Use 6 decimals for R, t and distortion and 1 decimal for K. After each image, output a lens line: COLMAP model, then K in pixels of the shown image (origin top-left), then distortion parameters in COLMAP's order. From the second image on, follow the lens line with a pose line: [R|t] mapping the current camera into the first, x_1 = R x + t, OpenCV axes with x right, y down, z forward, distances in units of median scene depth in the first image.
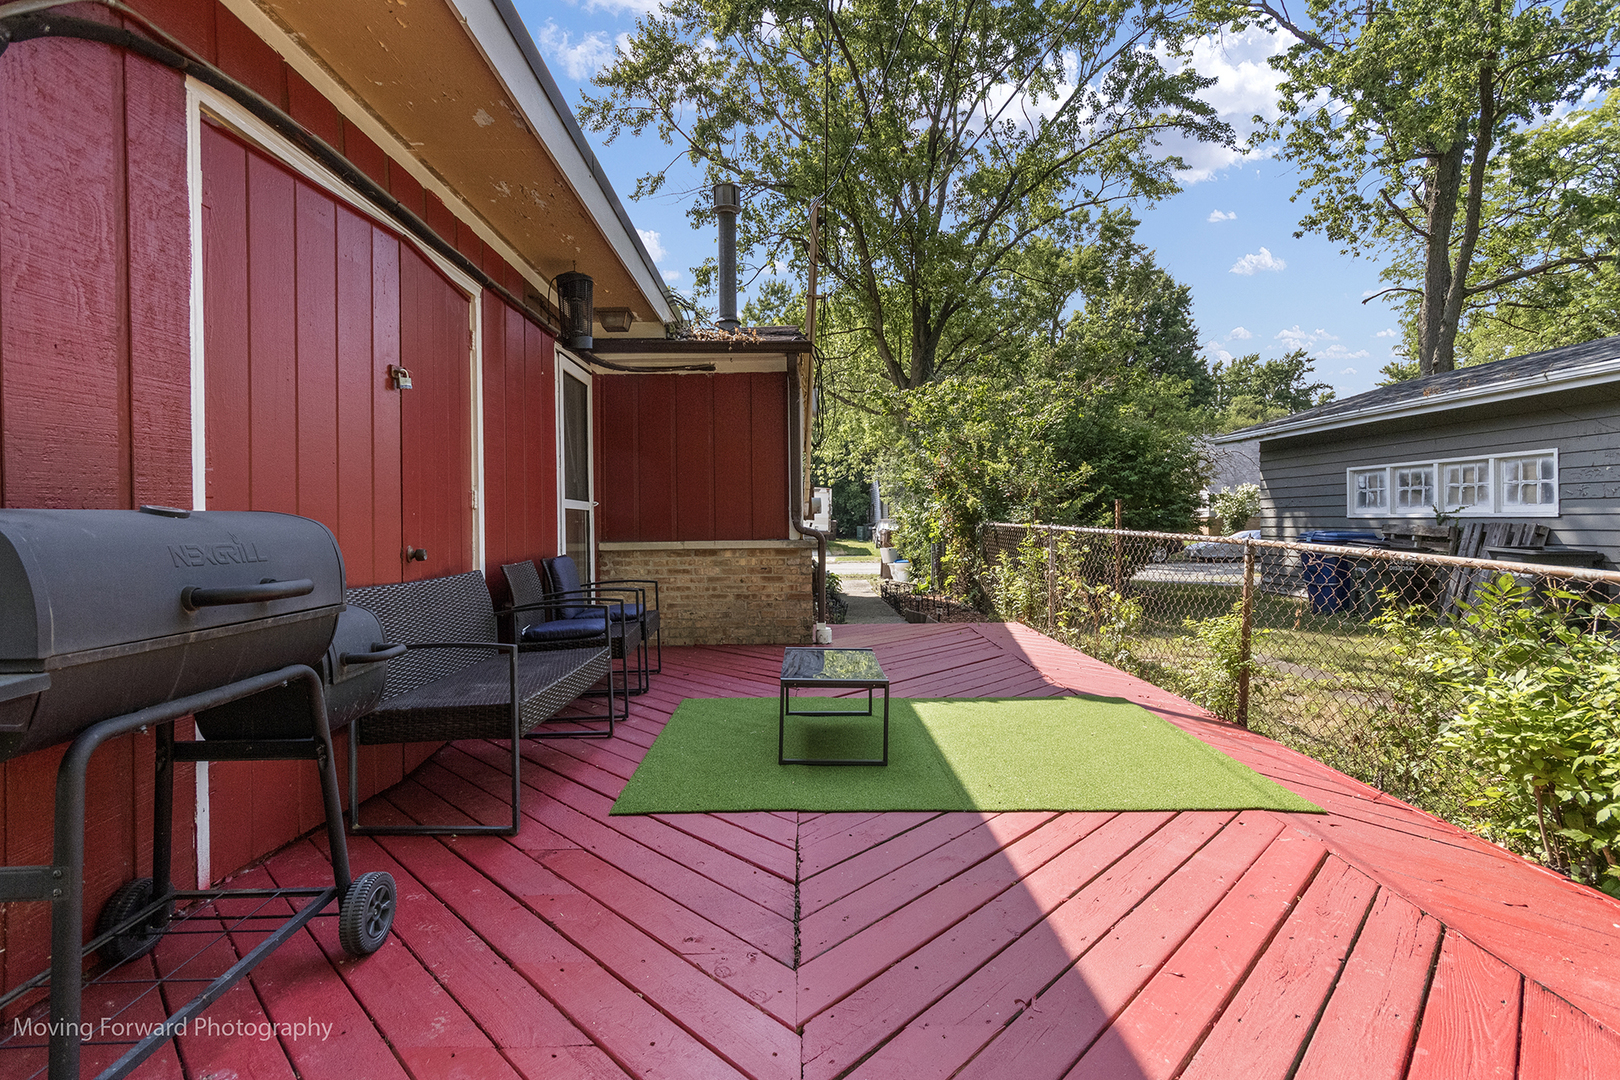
lens RADIAL K [[756.5, 0, 803.8], [0, 756.5, 569.3], [0, 0, 1]] dist [0.003208, 0.000566]
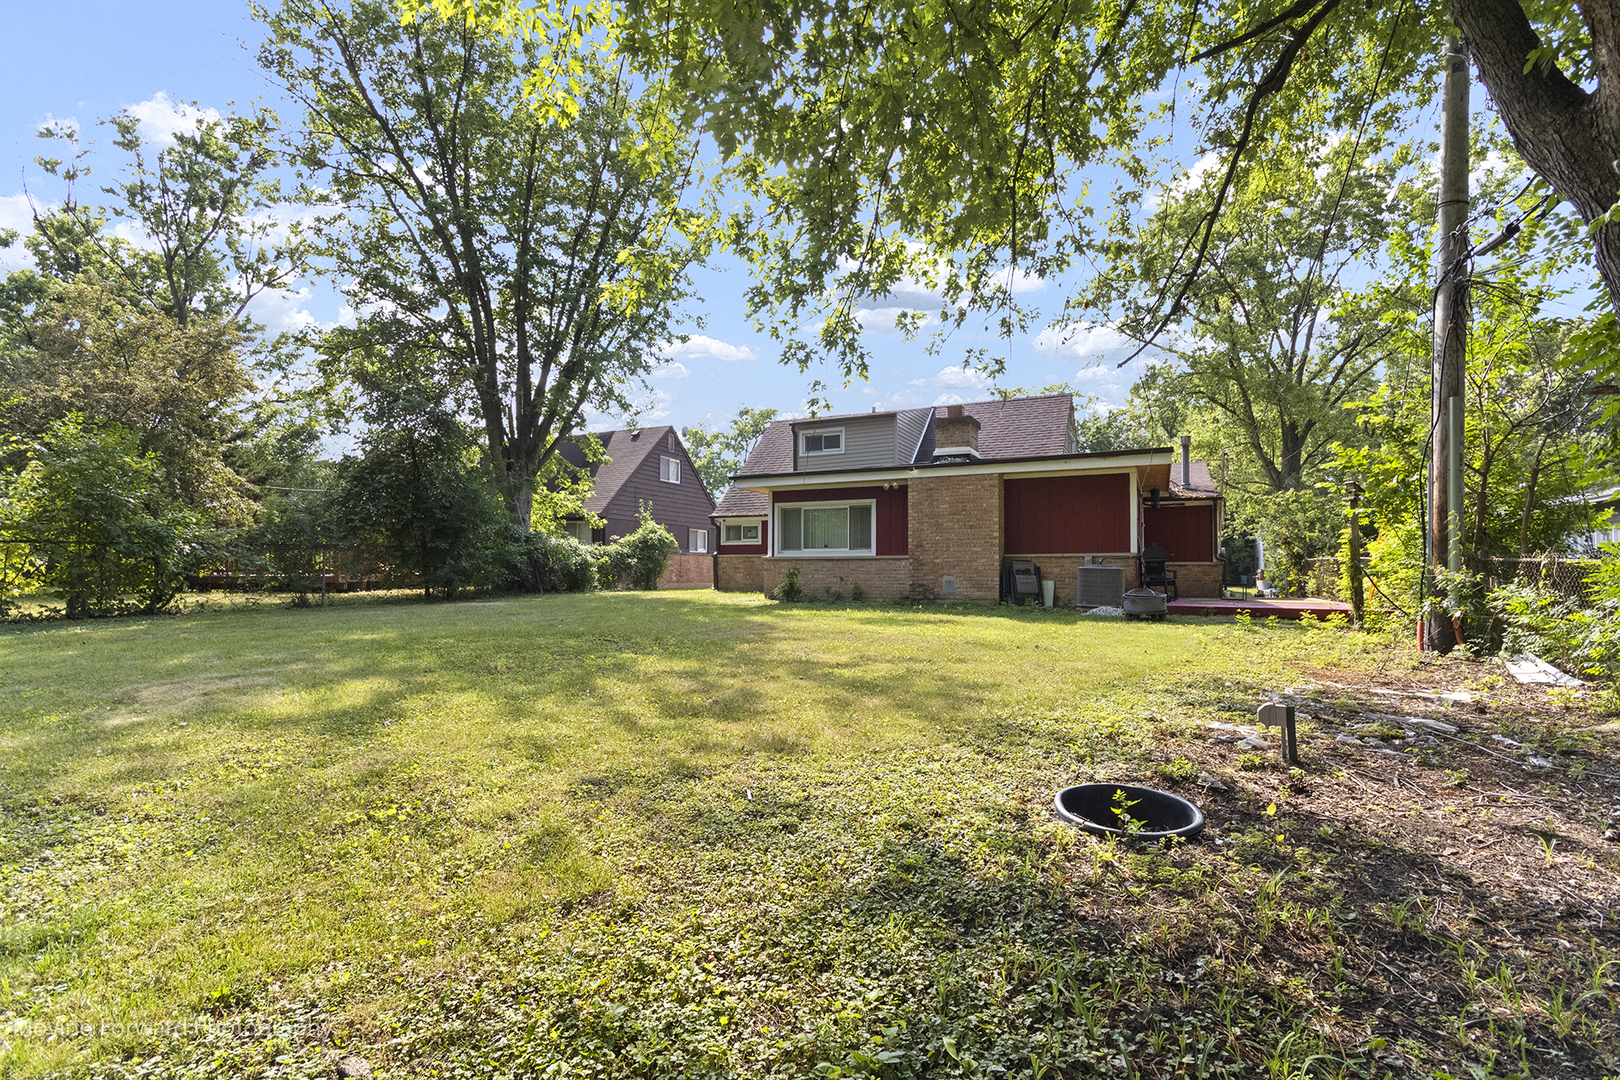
lens RADIAL K [[756.5, 0, 803.8], [0, 756.5, 569.3], [0, 0, 1]] dist [0.003208, 0.000566]
pose [[0.898148, 0.002727, -0.439685, -0.050964], [-0.035717, 0.997129, -0.066774, 0.079637], [0.438240, 0.075677, 0.895667, -0.771999]]
